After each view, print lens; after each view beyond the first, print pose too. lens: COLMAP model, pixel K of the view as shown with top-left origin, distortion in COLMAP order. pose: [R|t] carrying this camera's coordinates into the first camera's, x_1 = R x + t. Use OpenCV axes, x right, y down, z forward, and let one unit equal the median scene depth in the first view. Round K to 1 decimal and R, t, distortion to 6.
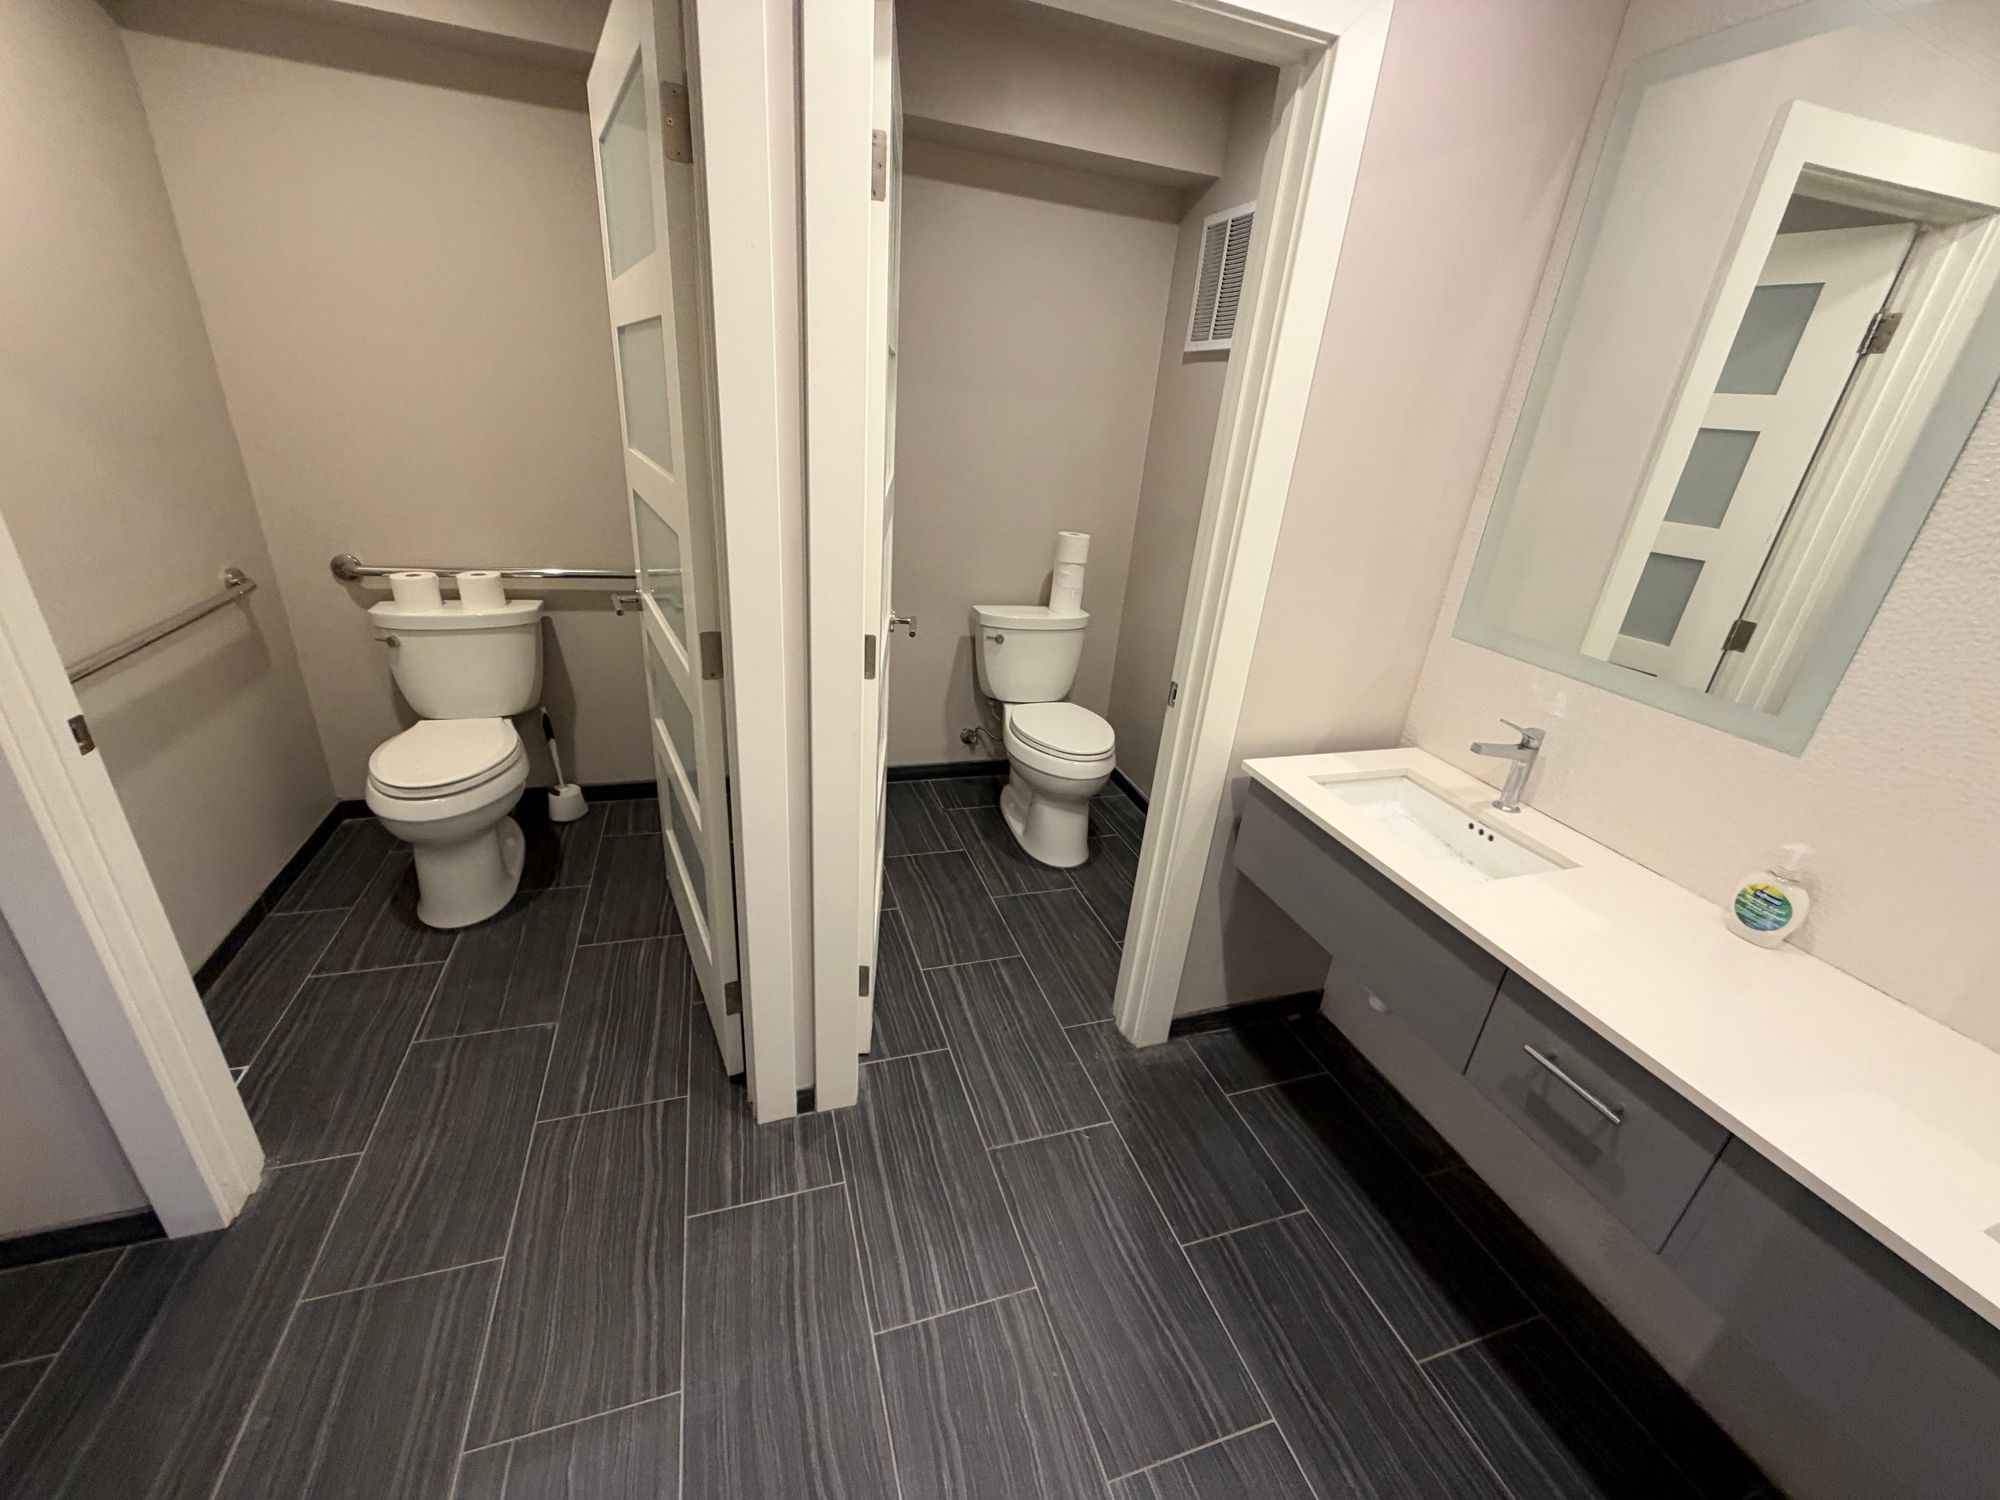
lens RADIAL K [[798.8, 0, 997.0], [0, 798.8, 746.4], [0, 0, 1]] dist [0.000129, -0.000124]
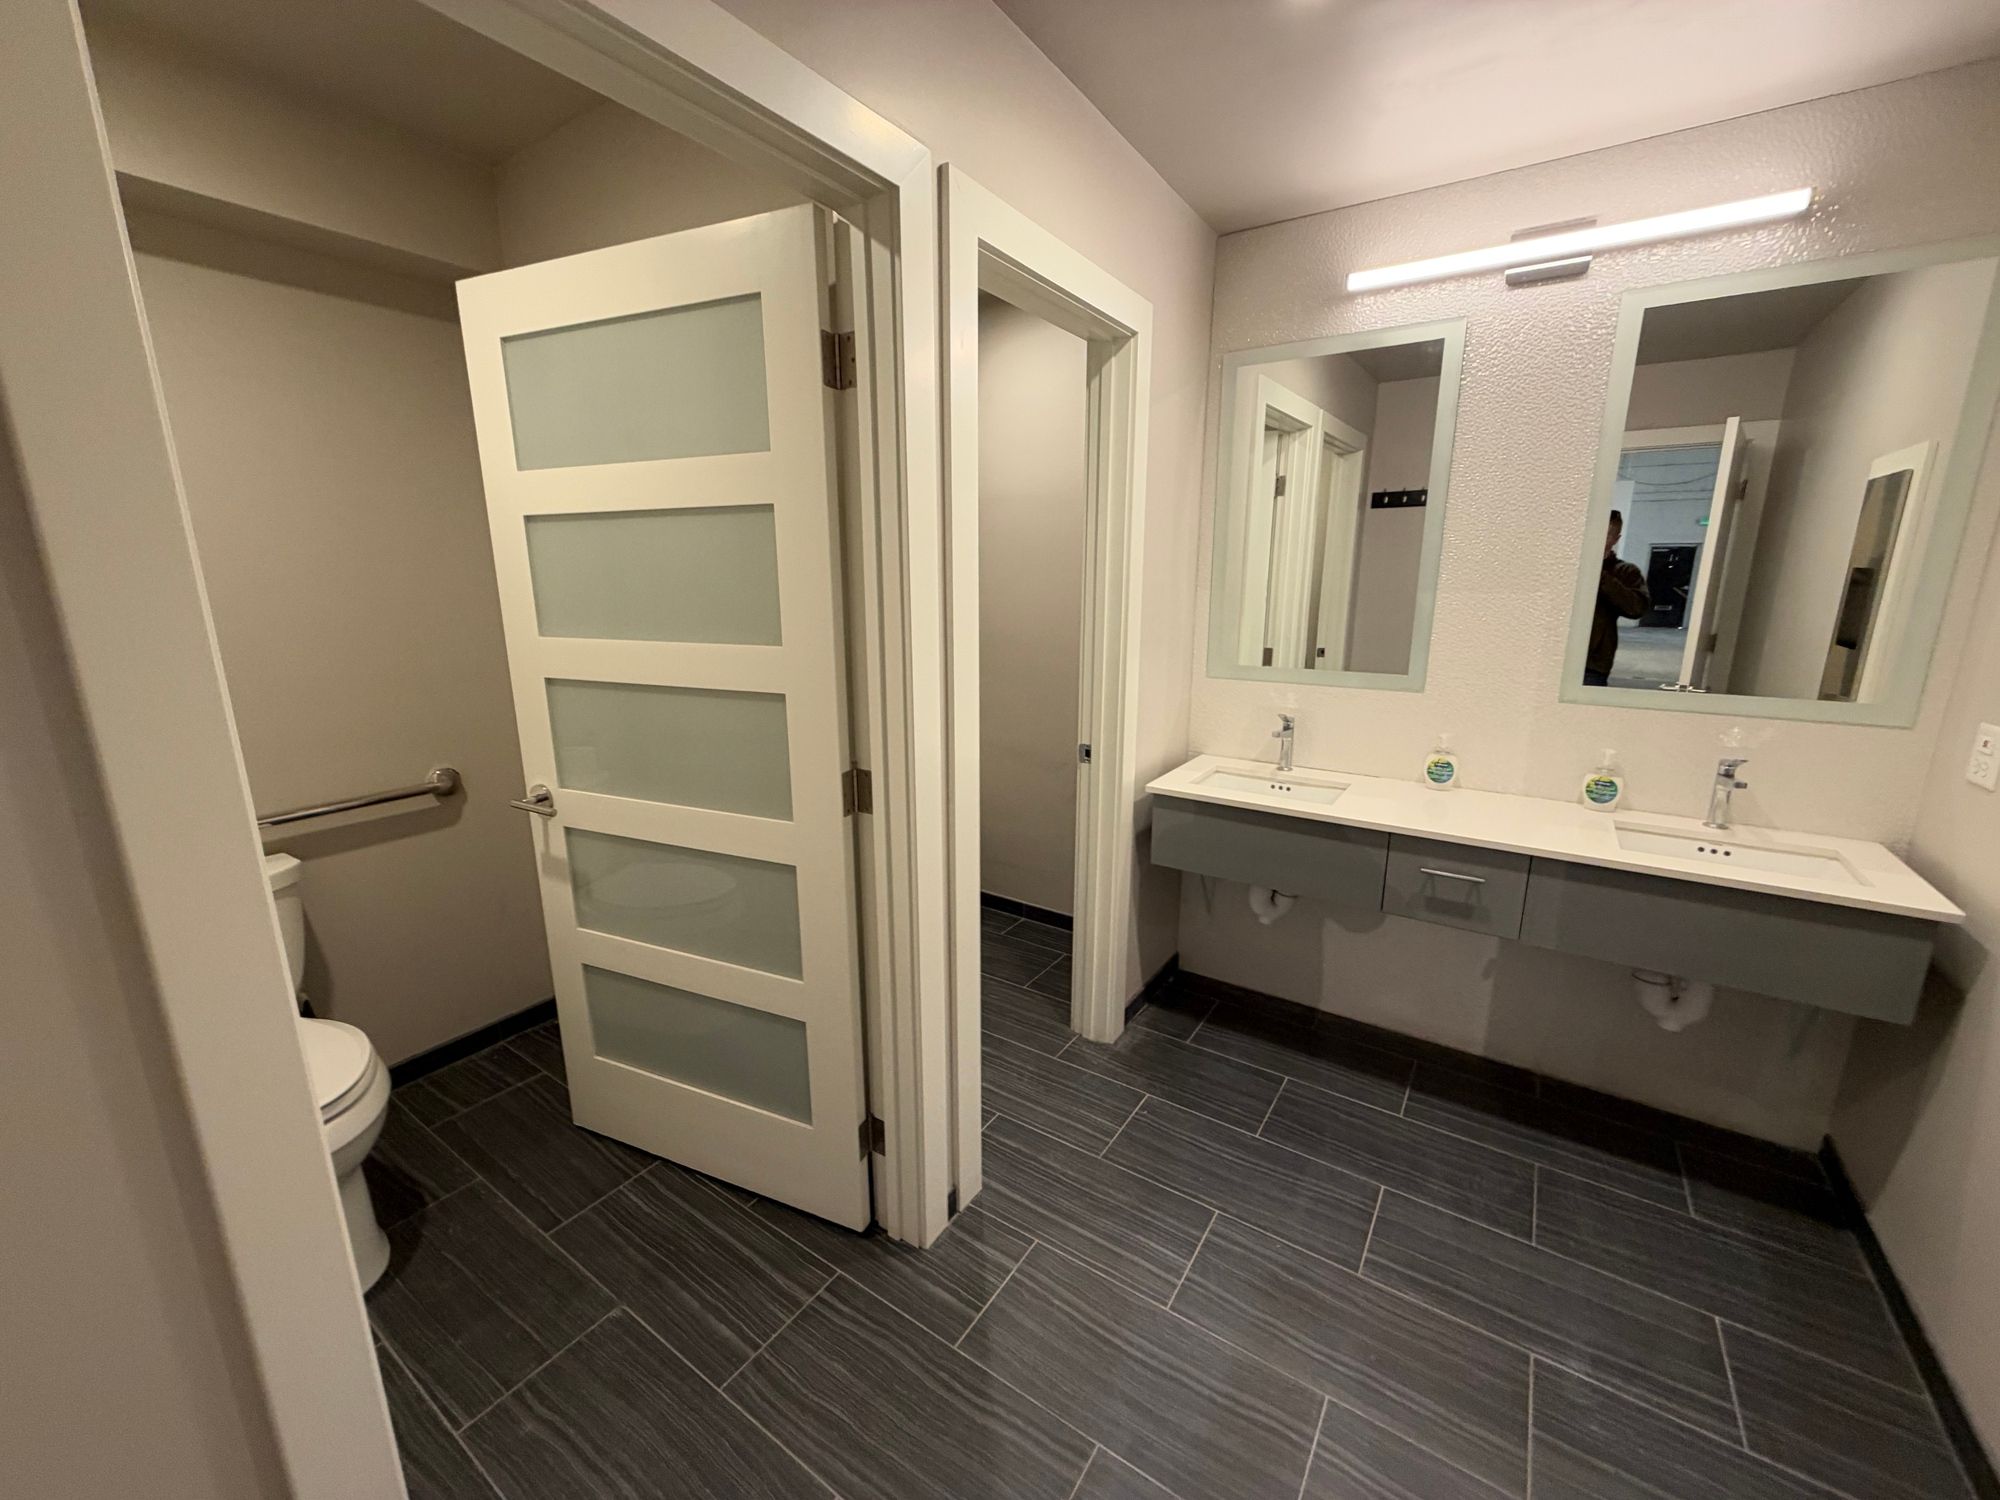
lens RADIAL K [[798.8, 0, 983.5], [0, 798.8, 748.8], [0, 0, 1]] dist [0.000129, -0.000124]
pose [[0.793866, -0.214107, 0.569152, -0.769874], [0.302960, 0.950791, -0.064902, -0.043212], [-0.527249, 0.223954, 0.819667, 0.000362]]
